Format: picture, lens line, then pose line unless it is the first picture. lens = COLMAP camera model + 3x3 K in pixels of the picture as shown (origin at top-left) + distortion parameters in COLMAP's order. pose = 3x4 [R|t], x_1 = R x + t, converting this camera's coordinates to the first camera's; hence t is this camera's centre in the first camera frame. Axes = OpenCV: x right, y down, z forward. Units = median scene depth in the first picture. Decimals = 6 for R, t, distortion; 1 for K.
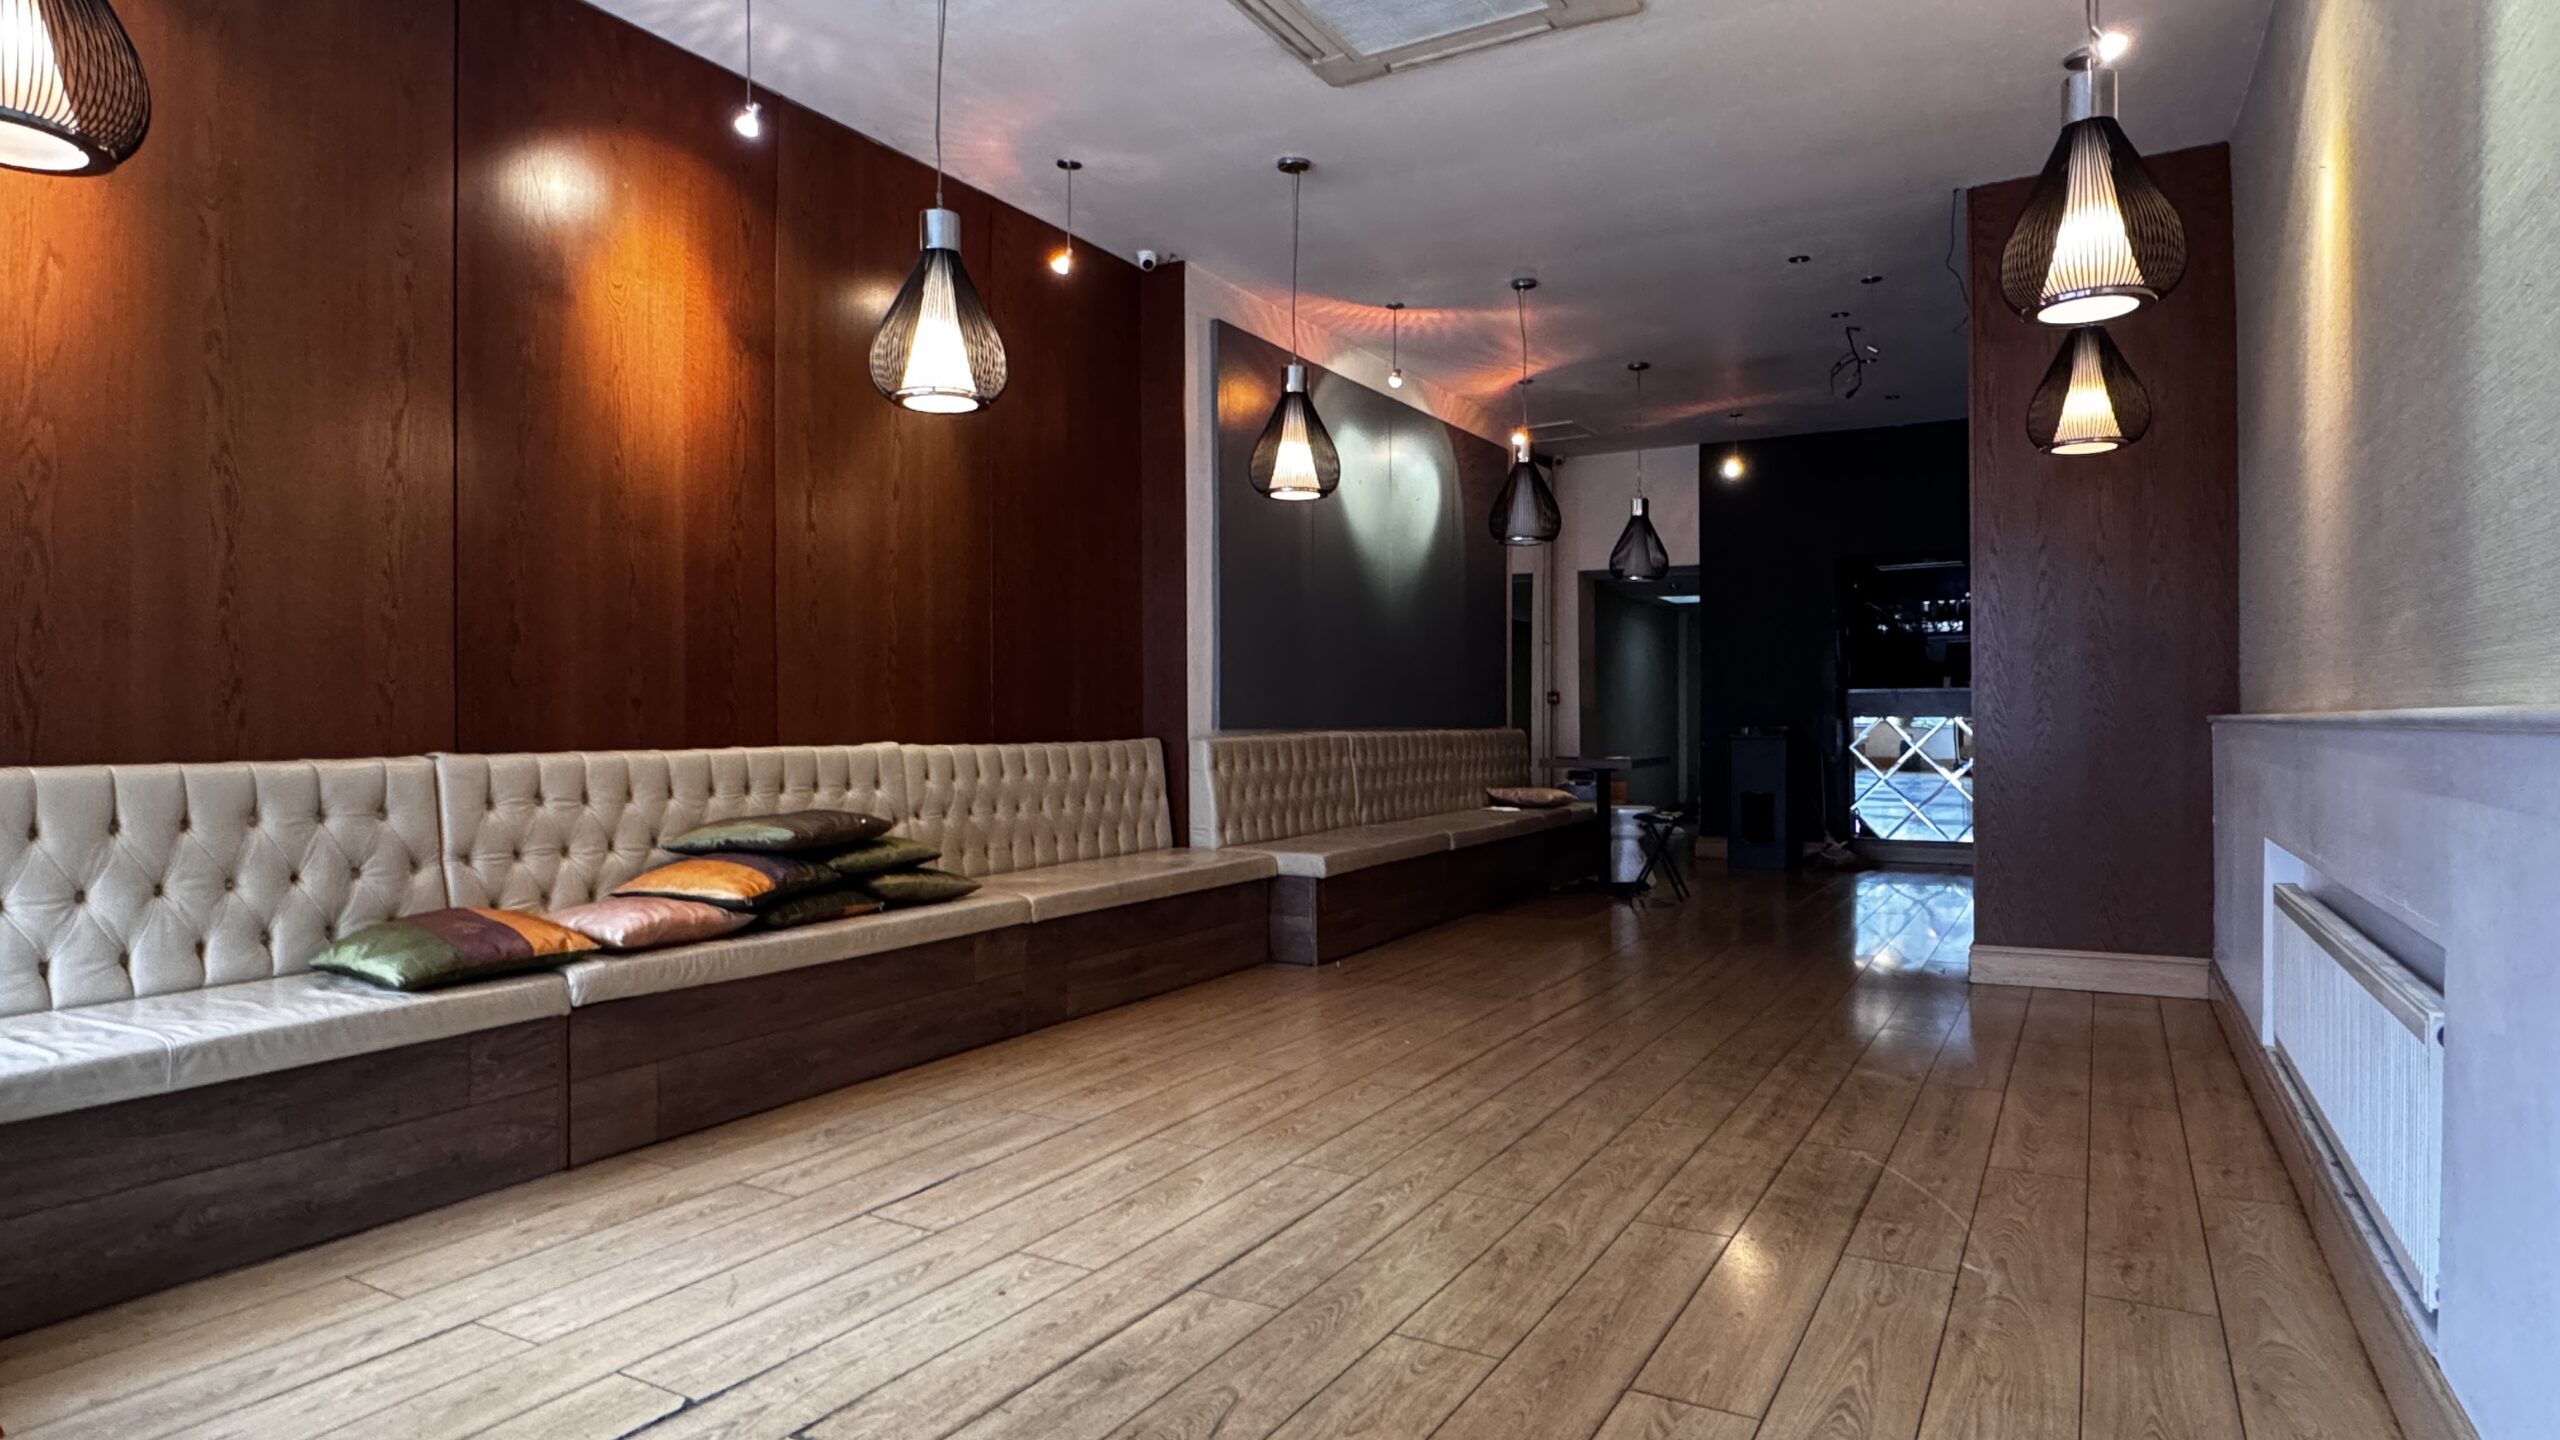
lens RADIAL K [[1397.9, 0, 1271.9], [0, 1397.9, 715.3], [0, 0, 1]] dist [-0.007307, -0.000699]
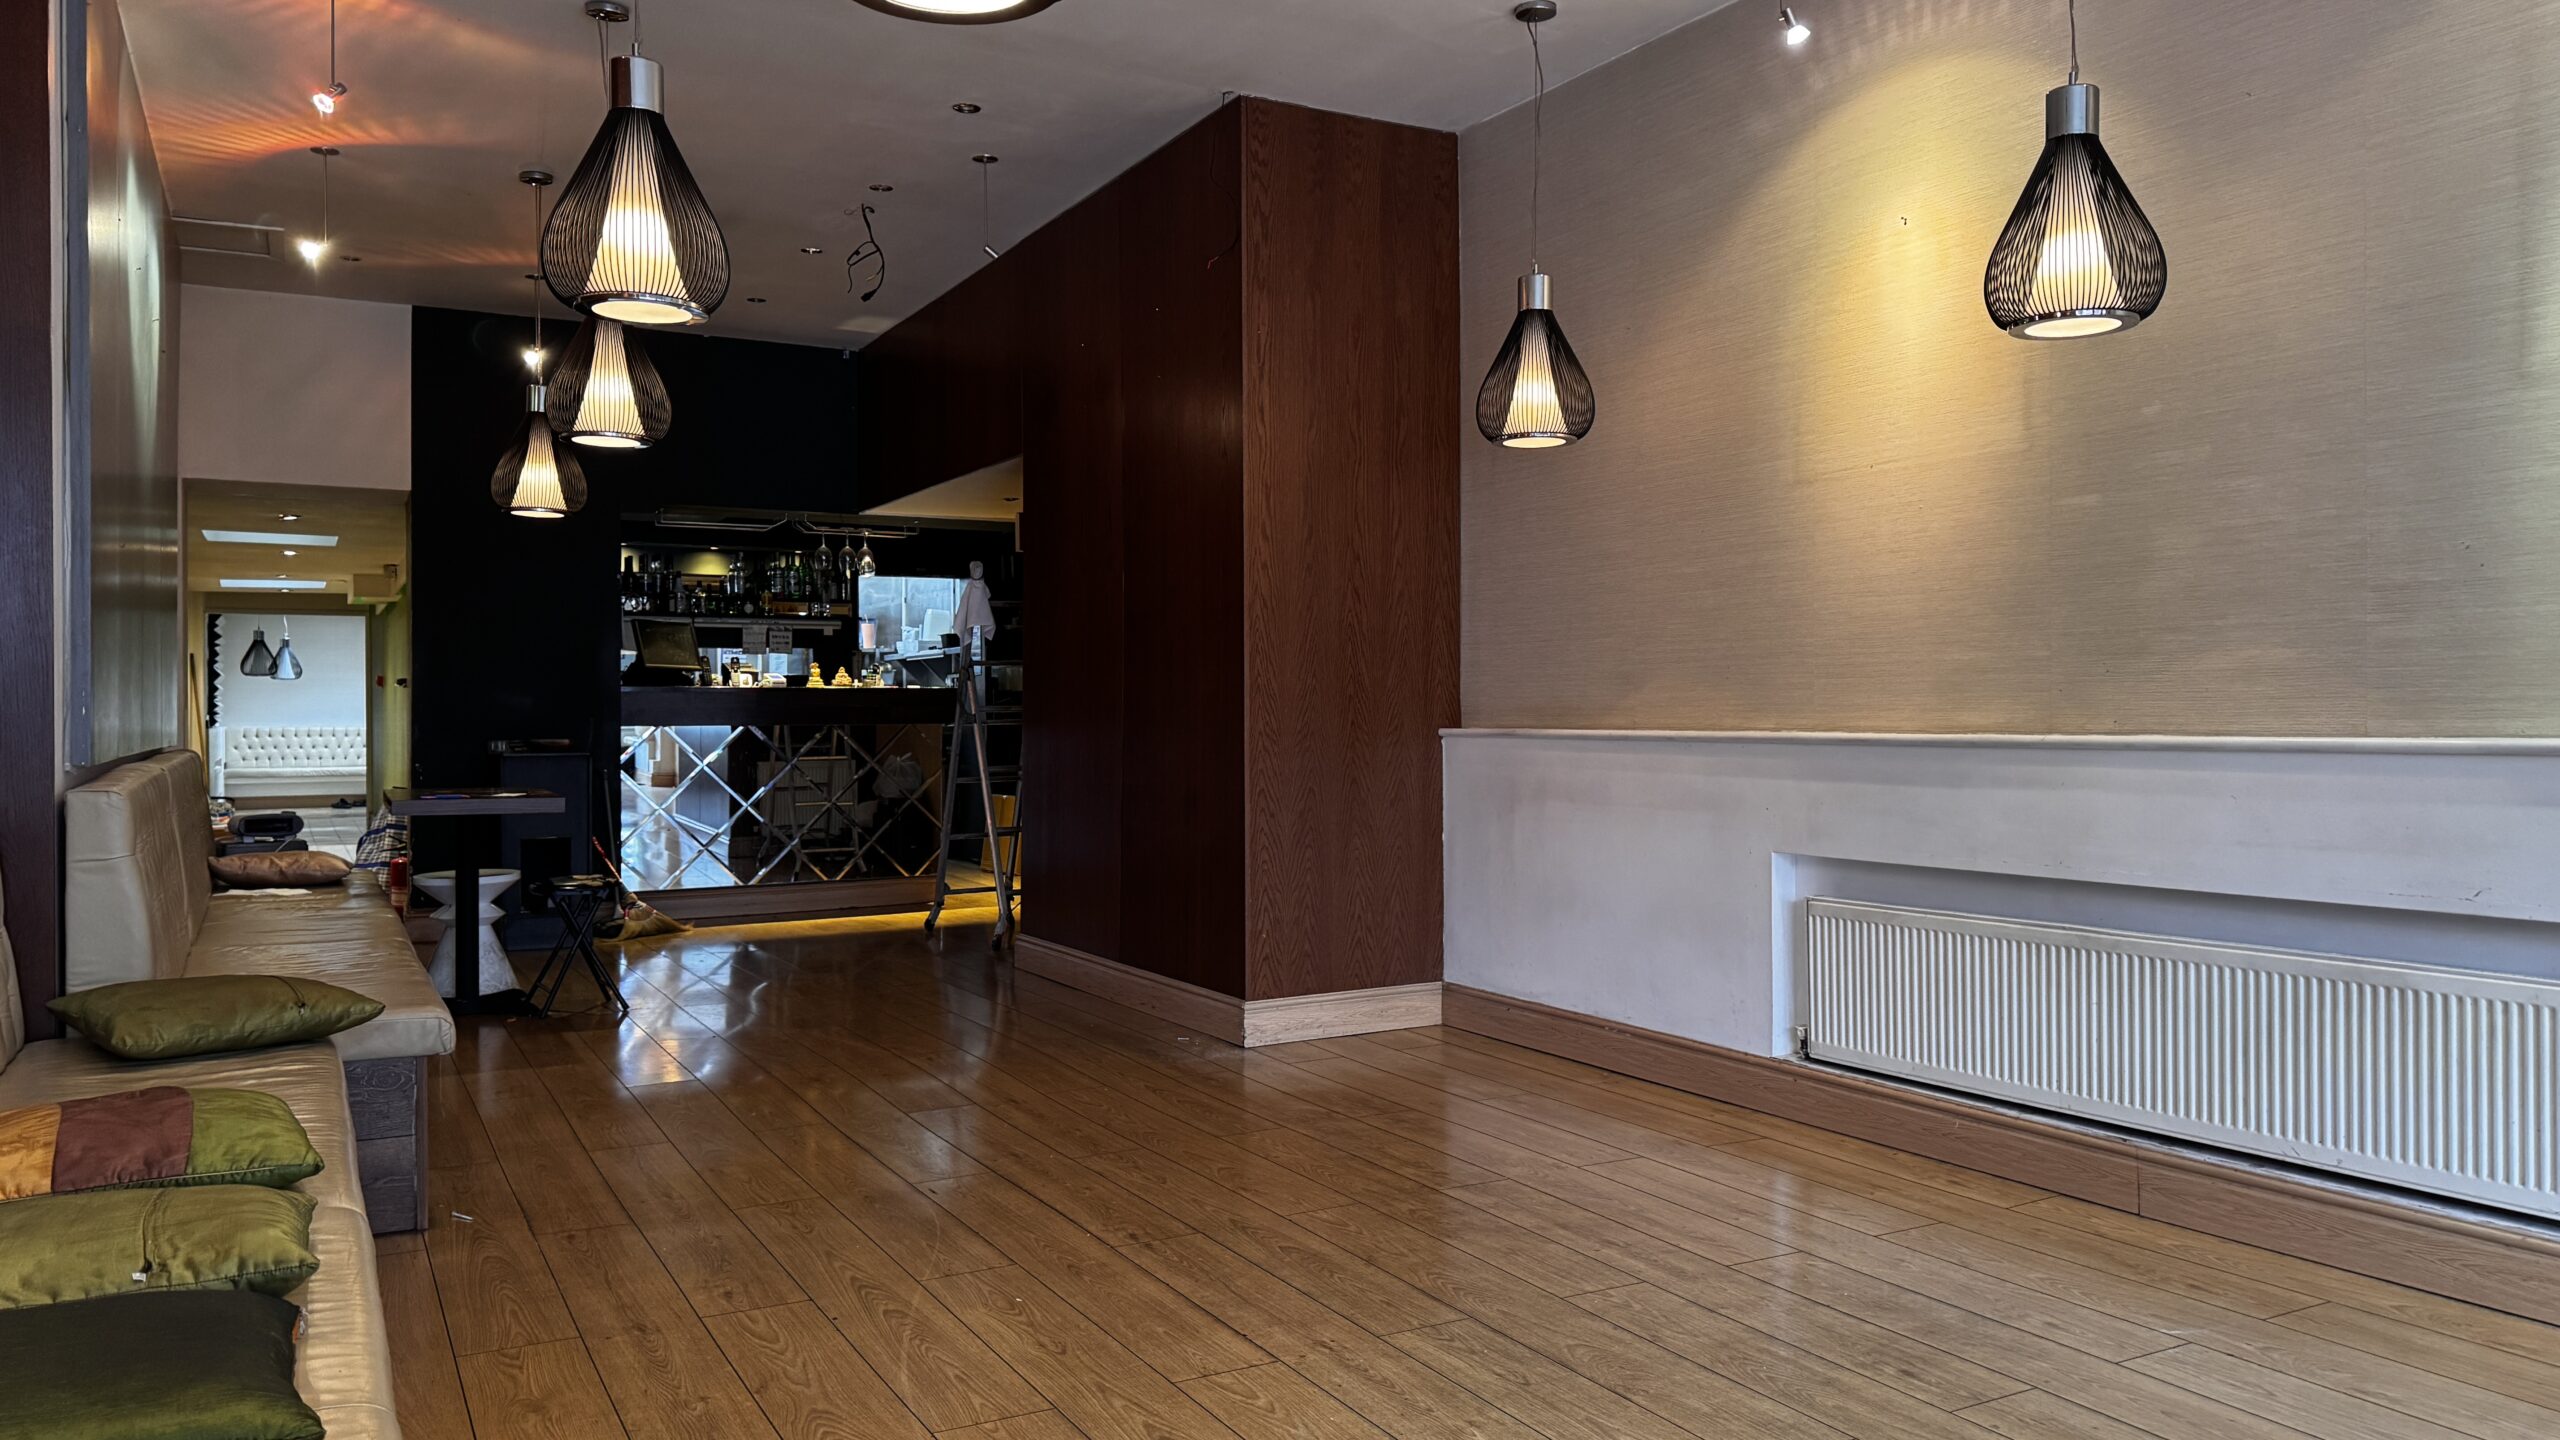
lens RADIAL K [[1792.3, 0, 1278.7], [0, 1792.3, 724.6], [0, 0, 1]] dist [0.036155, -0.023698]
pose [[0.506814, -0.005090, 0.862040, -0.626423], [-0.001501, 0.999976, 0.006787, -0.016495], [-0.862054, -0.004734, 0.506794, 0.658903]]
